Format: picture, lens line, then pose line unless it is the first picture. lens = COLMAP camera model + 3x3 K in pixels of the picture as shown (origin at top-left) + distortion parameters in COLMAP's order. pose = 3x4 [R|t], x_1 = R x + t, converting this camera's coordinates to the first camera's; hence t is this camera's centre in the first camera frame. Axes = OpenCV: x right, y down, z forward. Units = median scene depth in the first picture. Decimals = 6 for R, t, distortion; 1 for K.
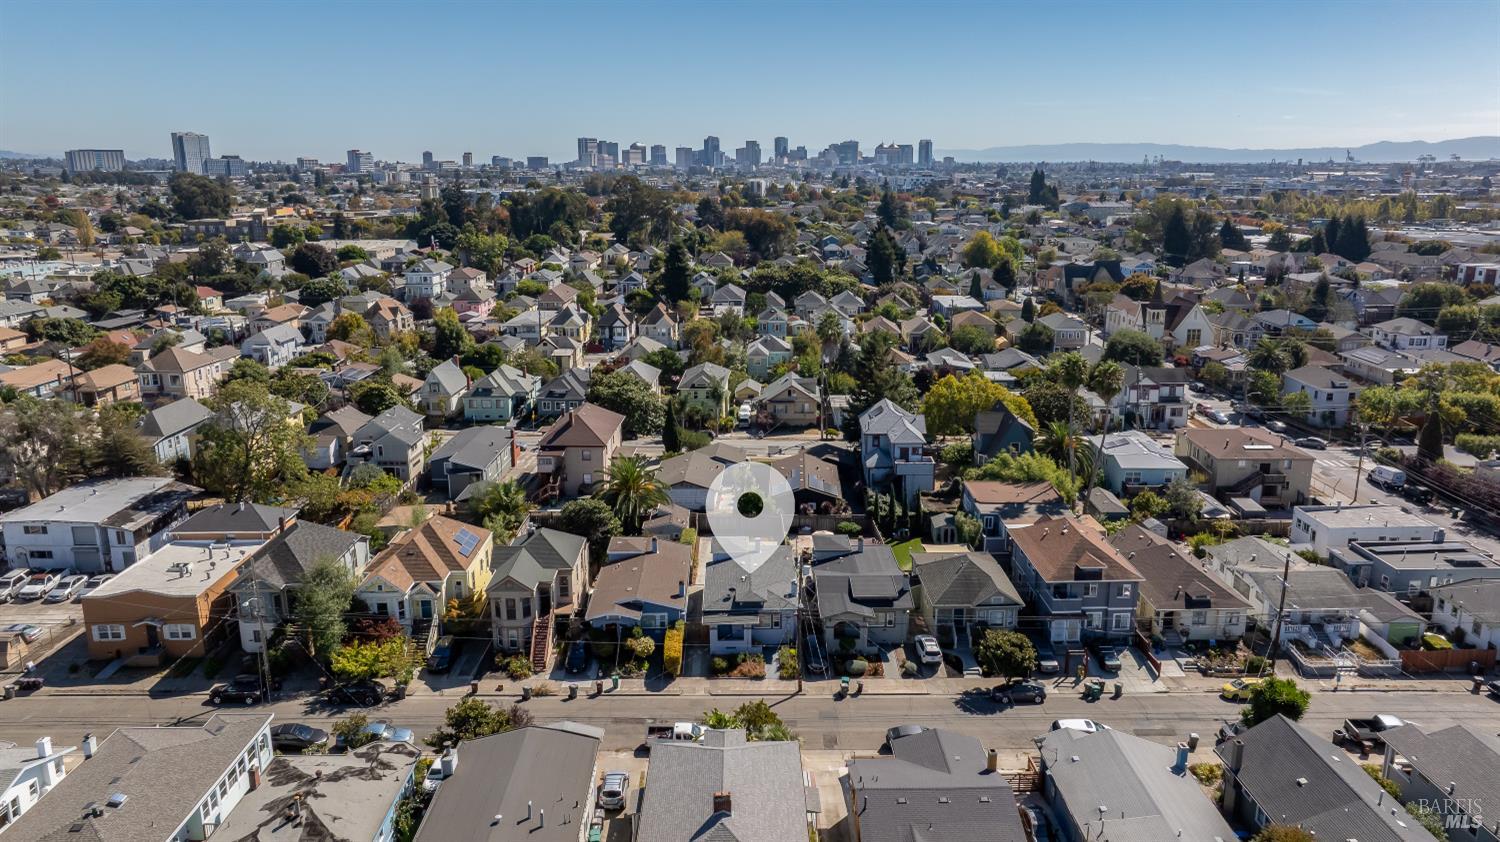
lens RADIAL K [[1025.5, 0, 750.4], [0, 1025.5, 419.9], [0, 0, 1]] dist [-0.019948, 0.006610]
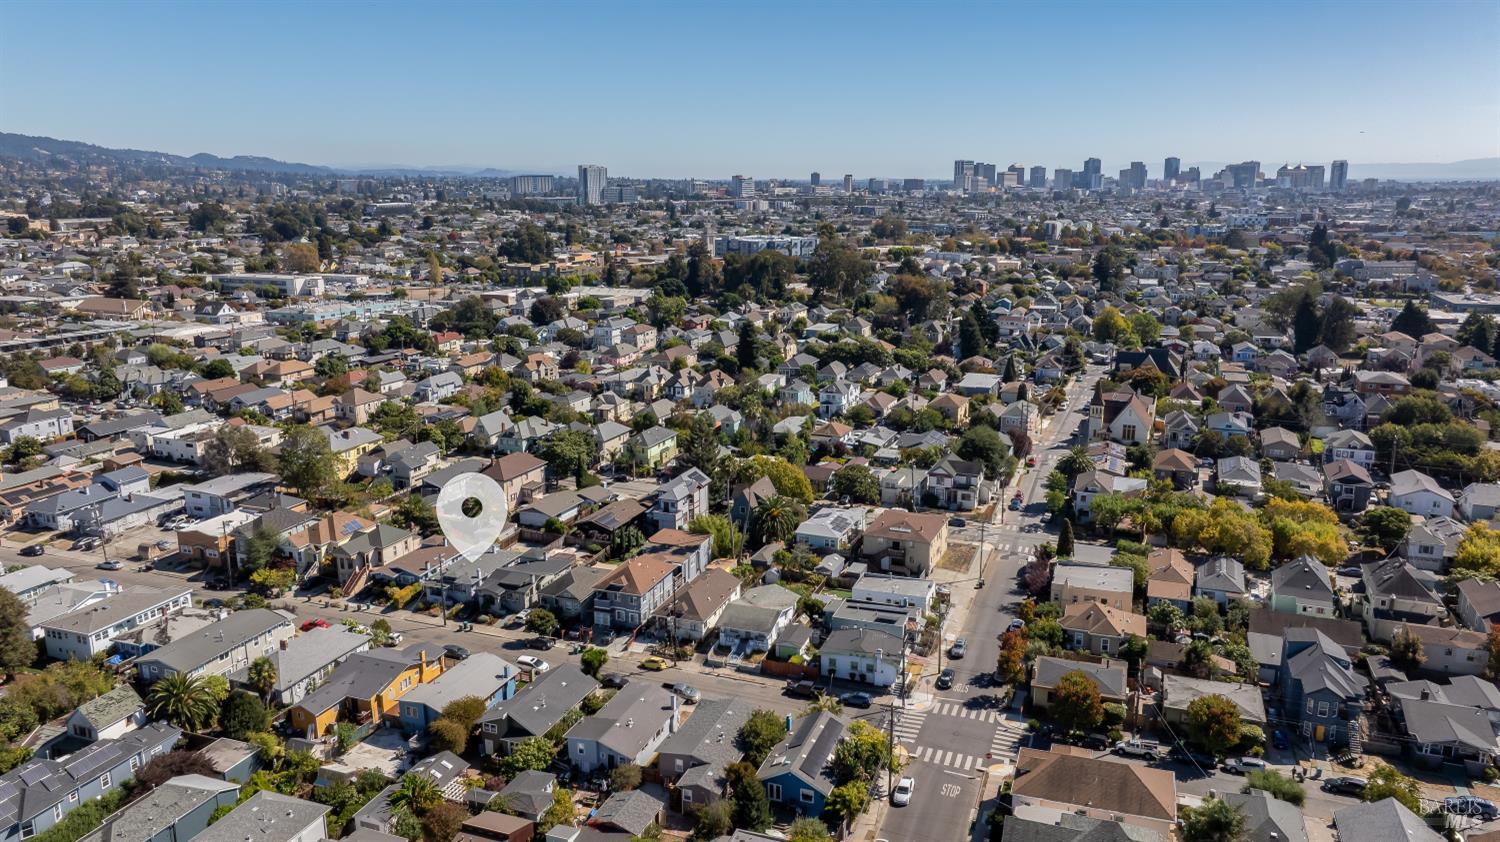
lens RADIAL K [[1025.5, 0, 749.8], [0, 1025.5, 421.5], [0, 0, 1]] dist [-0.019948, 0.006610]
pose [[0.932012, 0.080634, -0.353345, 0.610442], [-0.085483, 0.996338, 0.001889, -0.080947], [0.352203, 0.028445, 0.935491, -0.290314]]
